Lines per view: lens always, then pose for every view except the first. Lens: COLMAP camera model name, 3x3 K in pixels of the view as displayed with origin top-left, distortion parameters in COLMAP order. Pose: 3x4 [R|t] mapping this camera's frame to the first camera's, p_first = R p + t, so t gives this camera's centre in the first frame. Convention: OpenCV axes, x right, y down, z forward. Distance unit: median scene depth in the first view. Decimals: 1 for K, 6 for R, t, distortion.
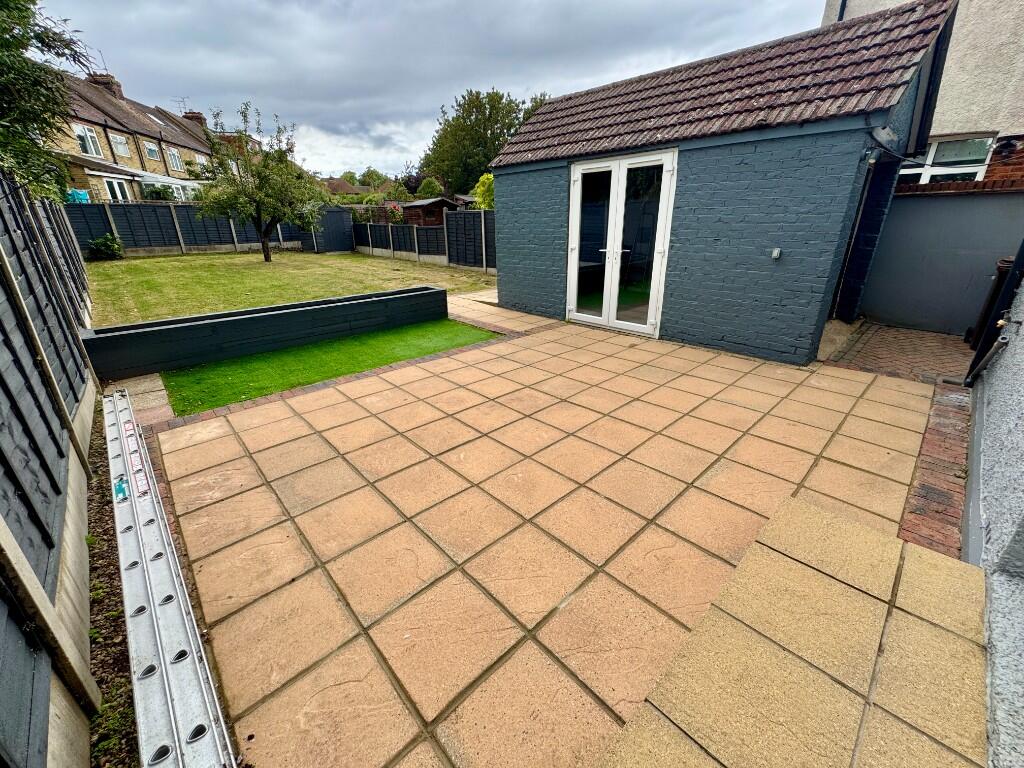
lens RADIAL K [[413.4, 0, 512.7], [0, 413.4, 383.8], [0, 0, 1]] dist [-0.001623, 0.000820]
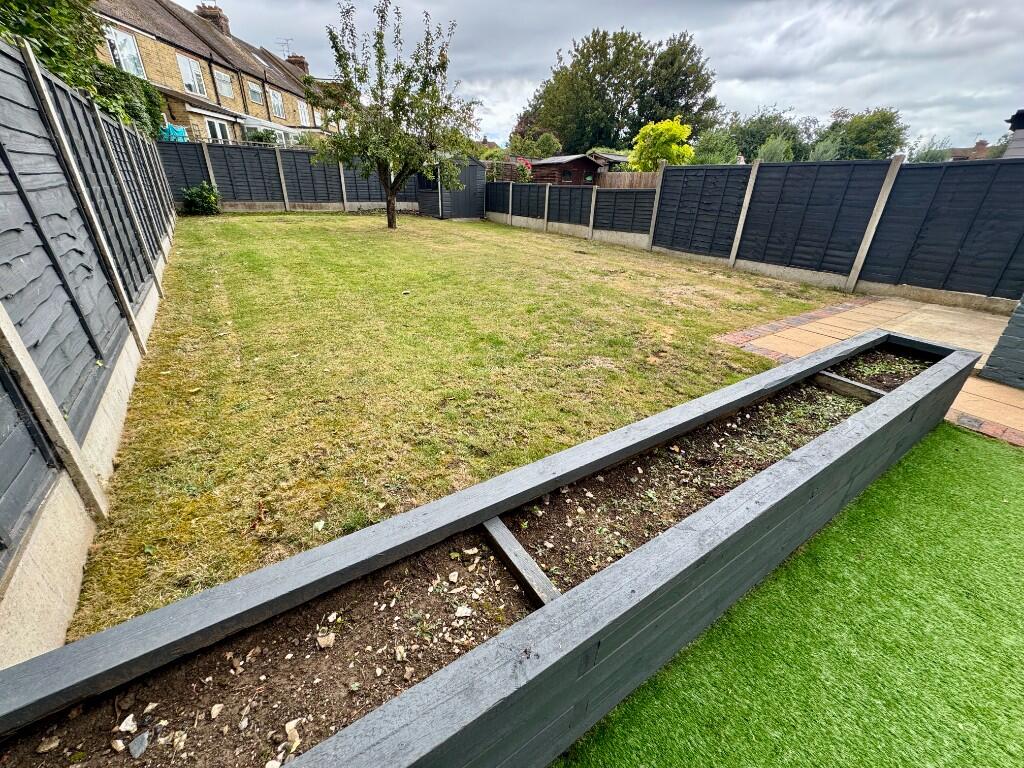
lens RADIAL K [[413.4, 0, 511.4], [0, 413.4, 385.7], [0, 0, 1]] dist [-0.001623, 0.000820]
pose [[0.985531, 0.105236, -0.132871, -0.180675], [-0.096084, 0.992654, 0.073520, -0.063622], [0.139632, -0.059689, 0.988403, 0.197476]]
